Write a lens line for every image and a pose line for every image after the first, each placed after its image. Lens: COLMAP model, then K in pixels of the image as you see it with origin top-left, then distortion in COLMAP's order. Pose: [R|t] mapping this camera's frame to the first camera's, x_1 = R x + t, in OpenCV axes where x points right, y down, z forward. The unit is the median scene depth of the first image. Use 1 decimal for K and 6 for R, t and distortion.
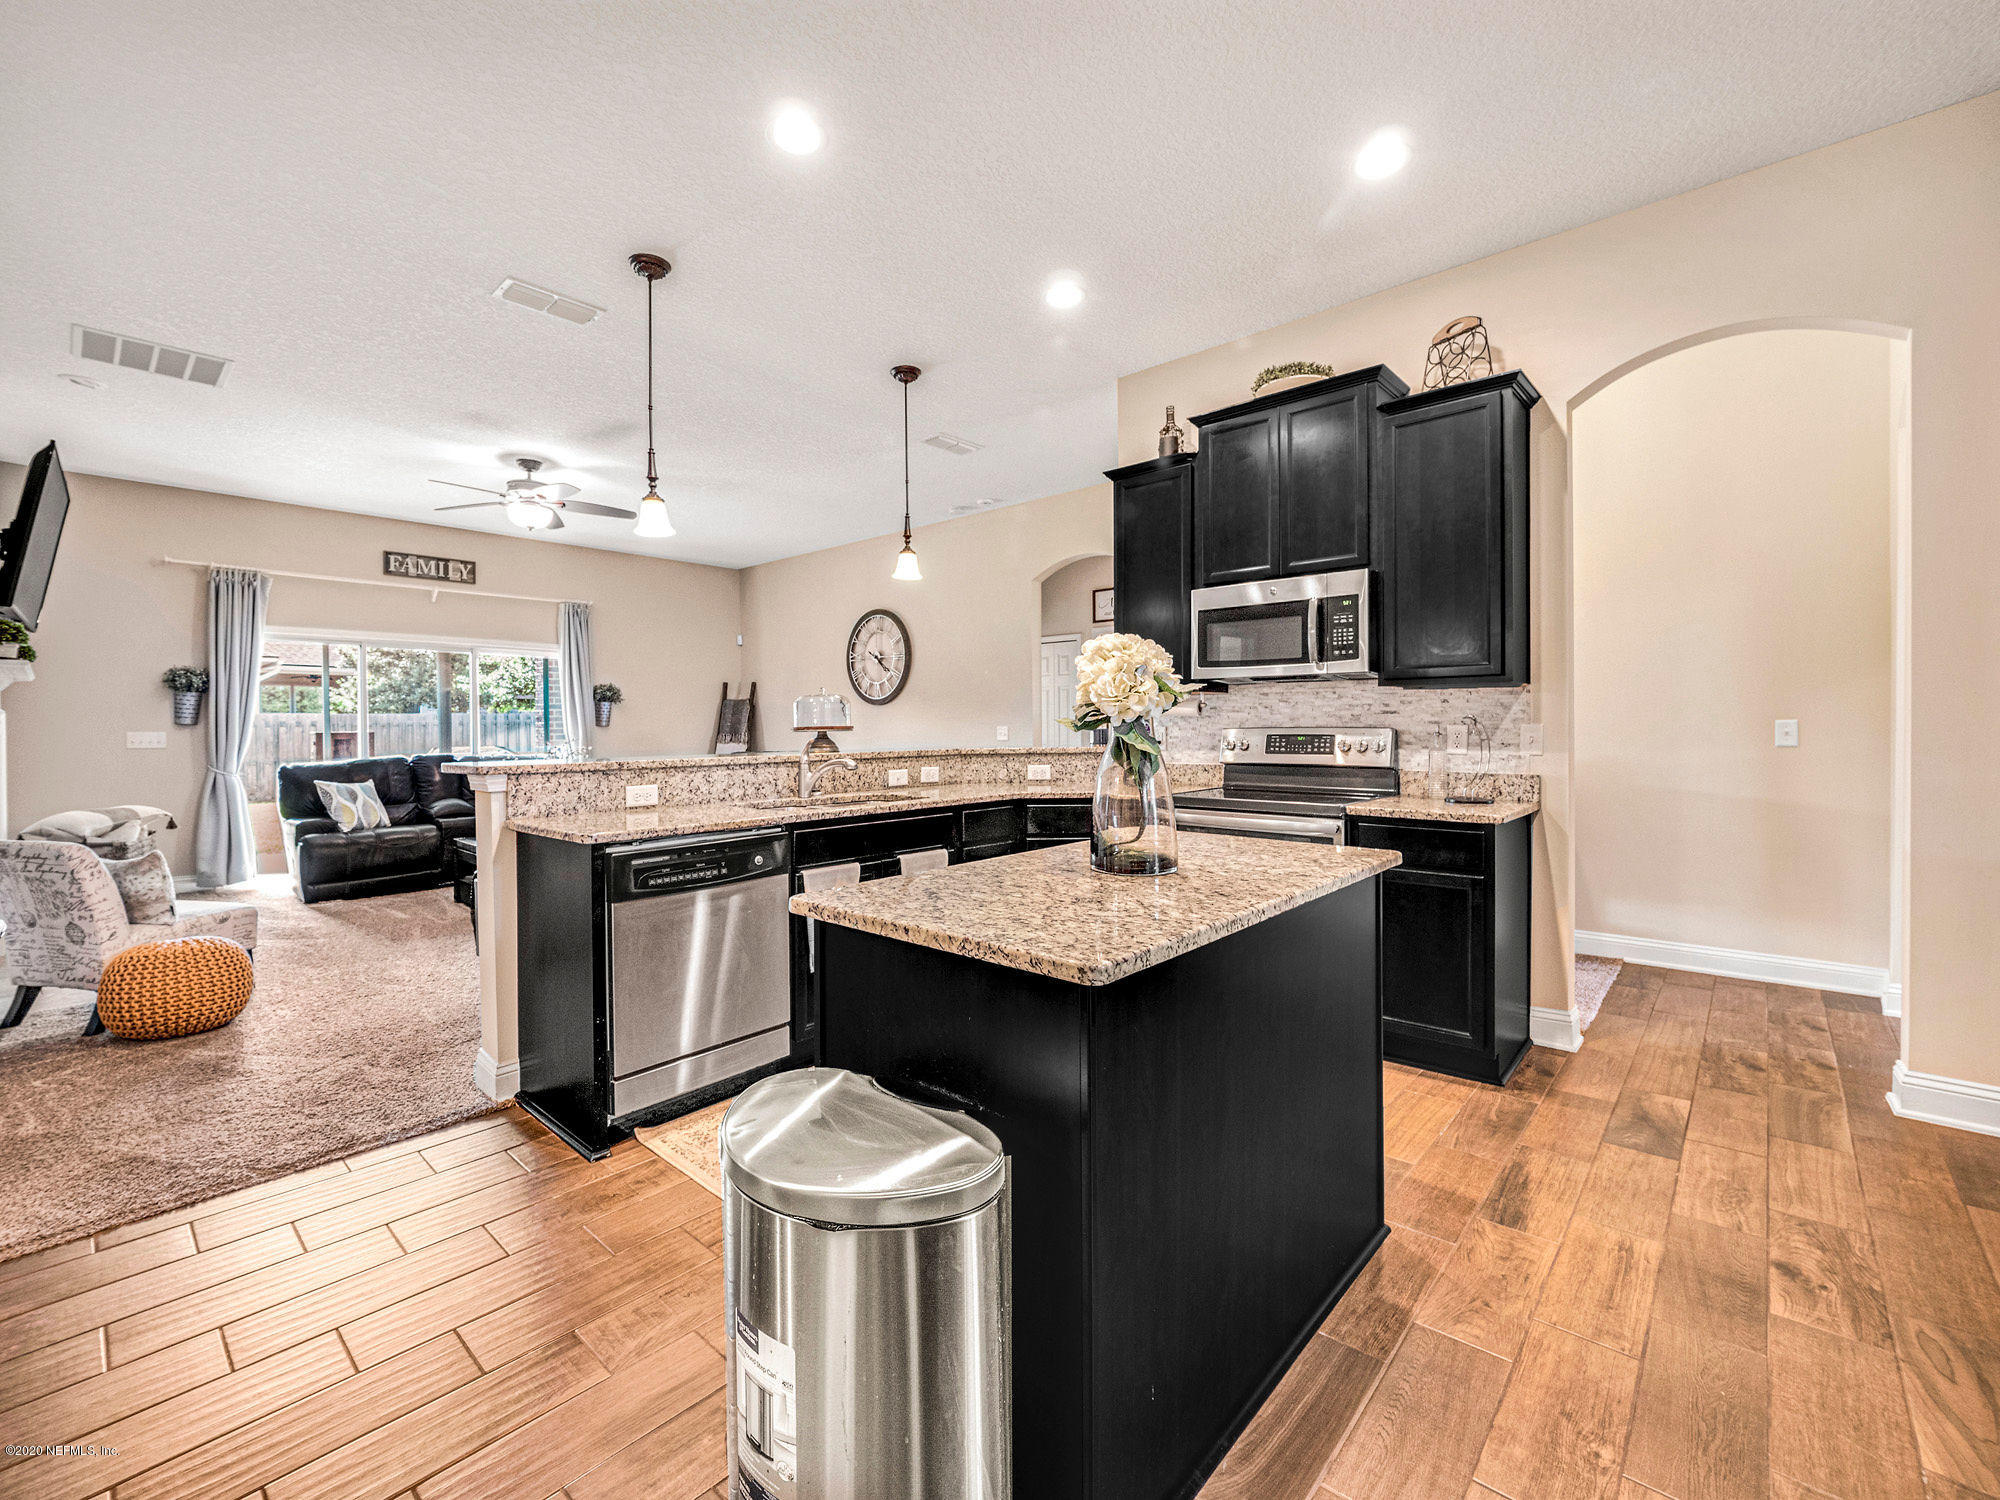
lens RADIAL K [[850.7, 0, 1000.0], [0, 850.7, 750.0], [0, 0, 1]] dist [0.034337, -0.000022]
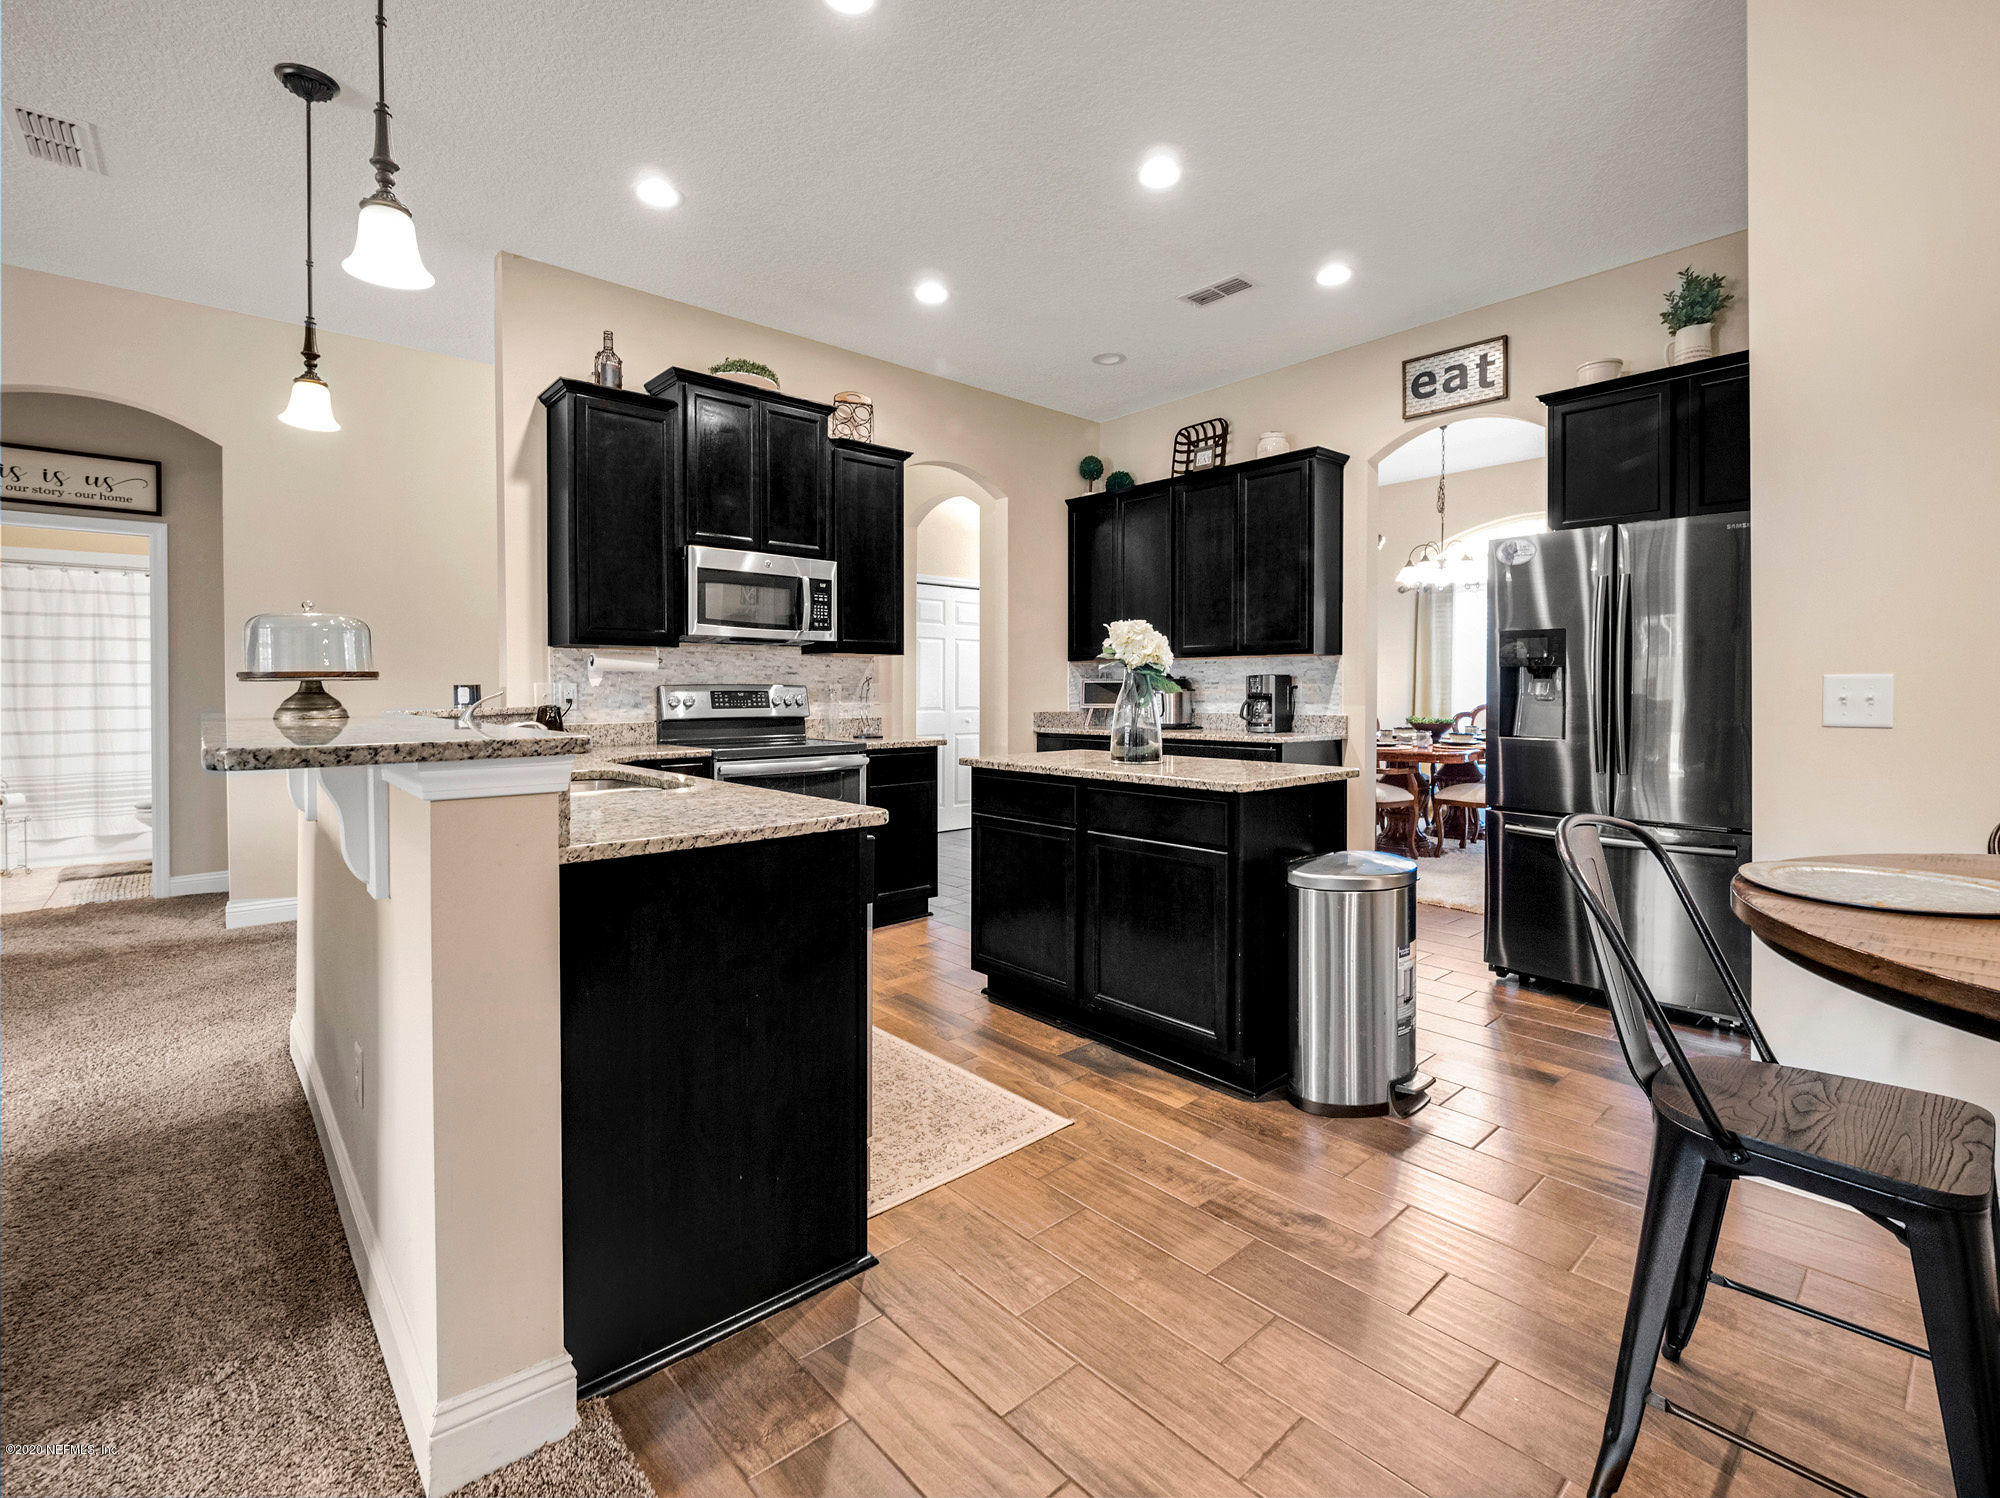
lens RADIAL K [[914.5, 0, 1000.0], [0, 914.5, 749.0], [0, 0, 1]] dist [-0.002195, -0.000313]
pose [[0.107449, -0.056058, 0.992629, -0.862619], [0.028408, 0.998175, 0.053296, 0.004460], [-0.993805, 0.022472, 0.108845, 0.560280]]
